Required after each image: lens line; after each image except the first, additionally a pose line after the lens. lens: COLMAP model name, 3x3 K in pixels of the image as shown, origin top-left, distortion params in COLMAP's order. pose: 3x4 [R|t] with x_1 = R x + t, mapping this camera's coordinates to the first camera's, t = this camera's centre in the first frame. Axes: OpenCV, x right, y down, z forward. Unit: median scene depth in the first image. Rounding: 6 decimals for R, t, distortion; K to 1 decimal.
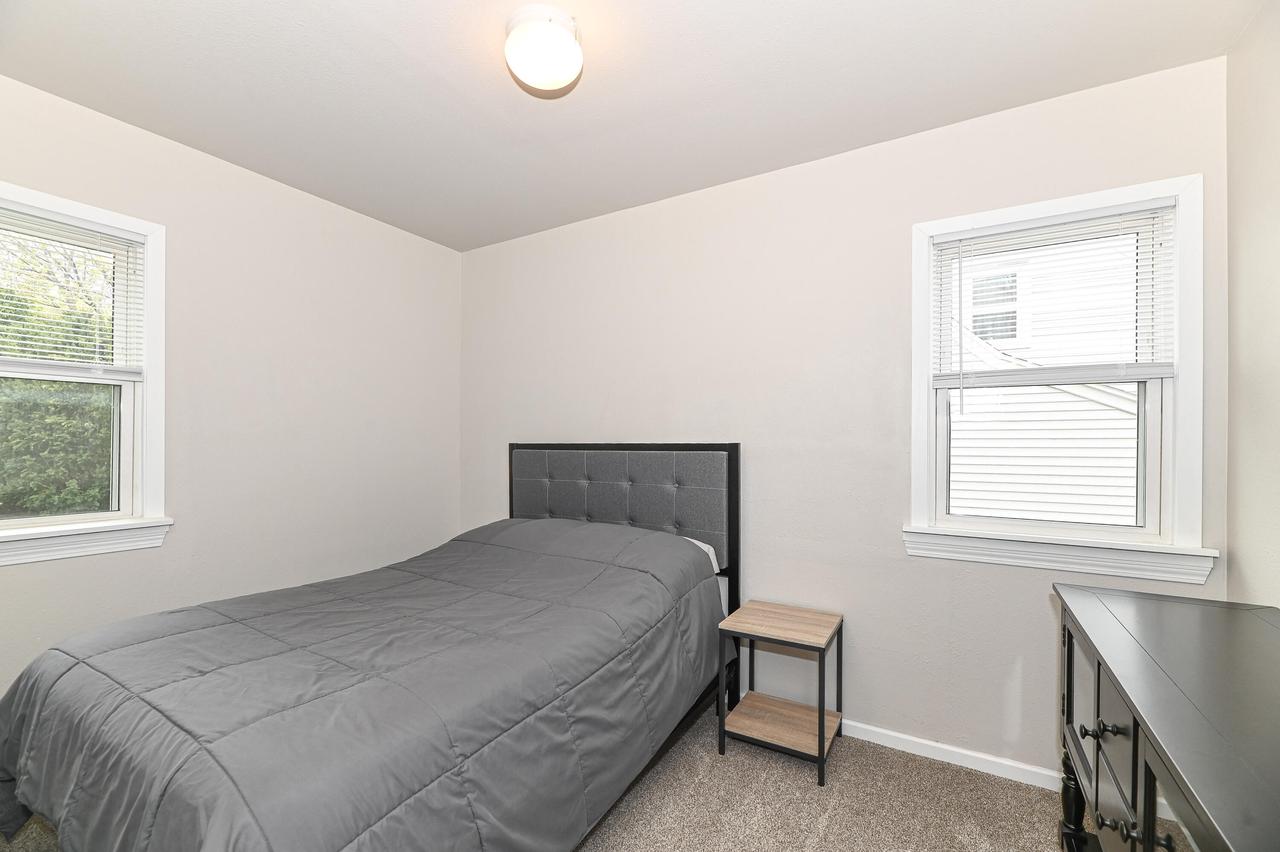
lens RADIAL K [[560.2, 0, 639.9], [0, 560.2, 433.8], [0, 0, 1]] dist [-0.002306, 0.000031]
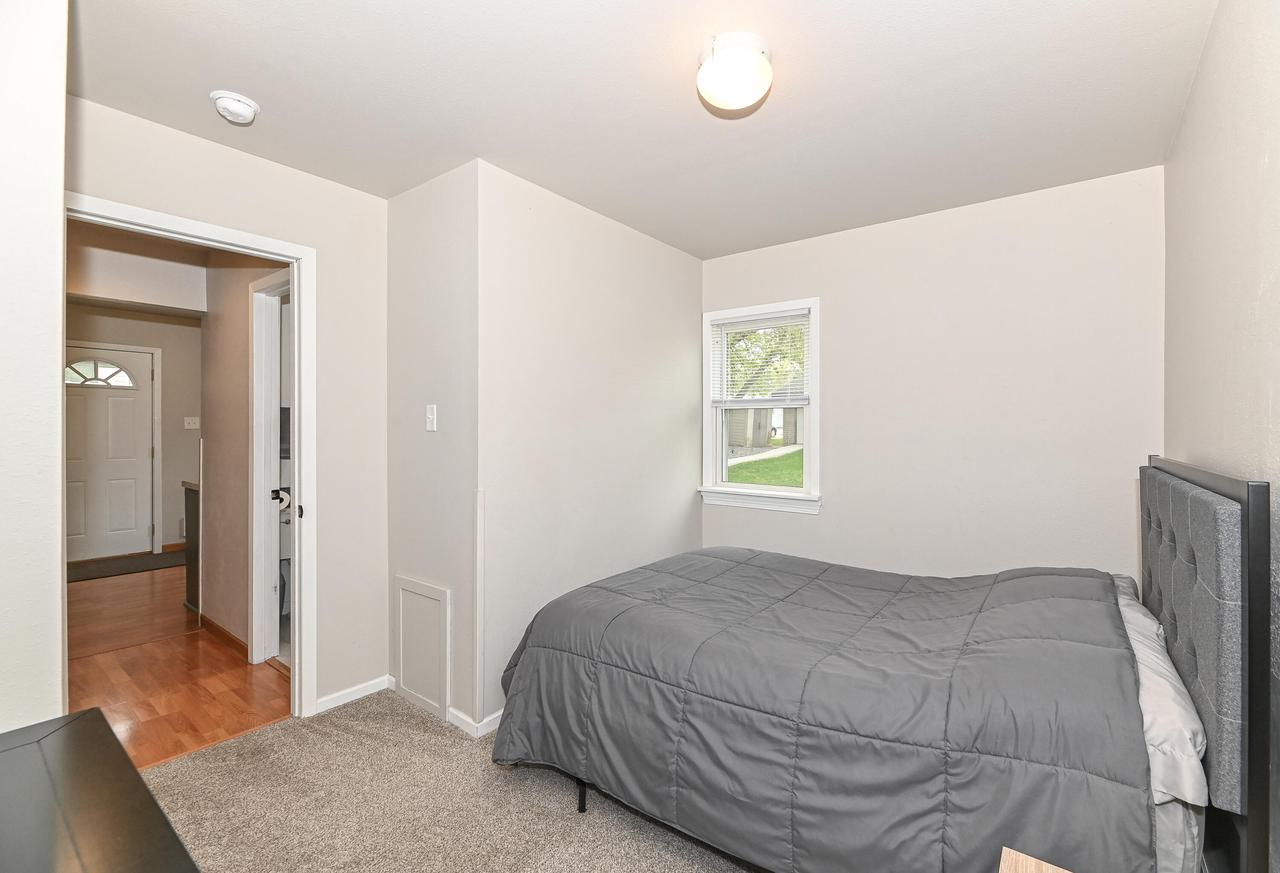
lens RADIAL K [[550.8, 0, 638.9], [0, 550.8, 427.6], [0, 0, 1]] dist [-0.003931, -0.000315]
pose [[-0.142418, -0.005256, -0.989793, 0.796861], [0.009777, 0.999930, -0.006716, -0.029764], [0.989758, -0.010634, -0.142357, 0.913896]]
